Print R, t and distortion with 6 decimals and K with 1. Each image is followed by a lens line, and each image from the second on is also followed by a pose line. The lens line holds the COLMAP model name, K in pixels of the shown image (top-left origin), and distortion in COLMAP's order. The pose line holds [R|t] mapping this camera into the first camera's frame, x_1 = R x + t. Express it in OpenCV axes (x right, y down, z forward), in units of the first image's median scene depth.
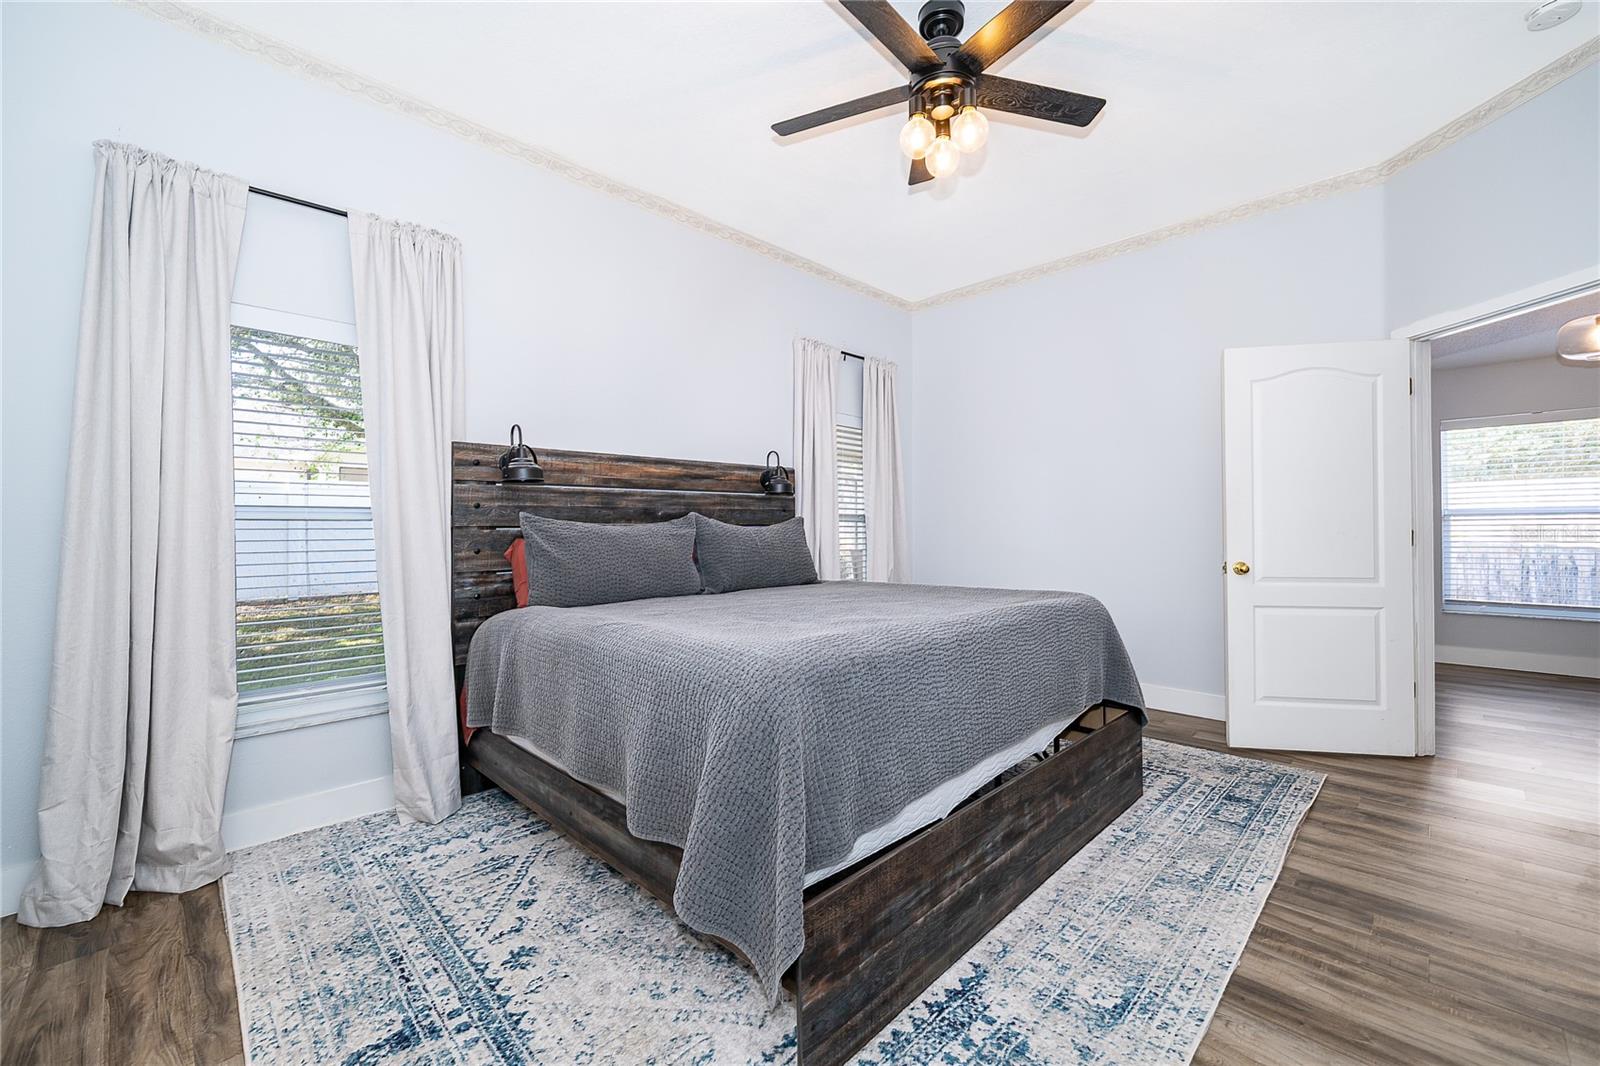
lens RADIAL K [[648.8, 0, 803.7], [0, 648.8, 530.9], [0, 0, 1]] dist [-0.004736, -0.000186]
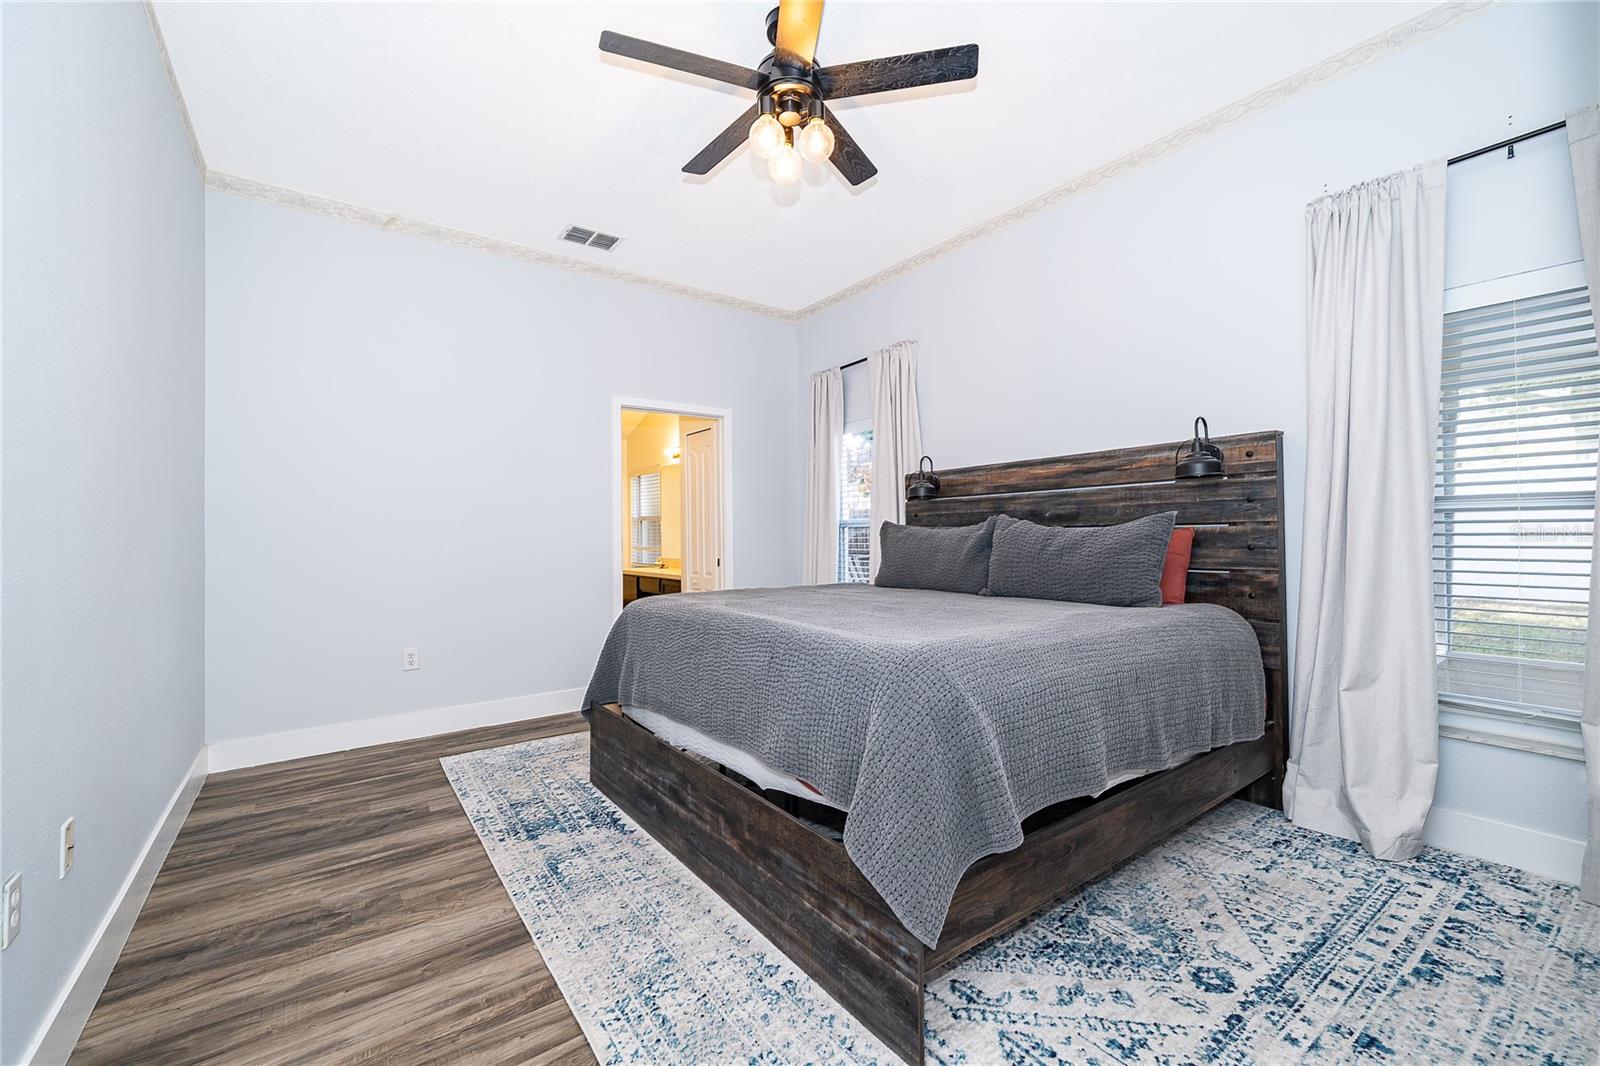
lens RADIAL K [[648.8, 0, 802.8], [0, 648.8, 538.3], [0, 0, 1]] dist [-0.004736, -0.000186]
pose [[-0.149715, 0.017473, -0.988575, 1.404385], [0.011852, 0.999804, 0.015876, -0.018641], [0.988658, -0.009340, -0.149893, 1.360231]]
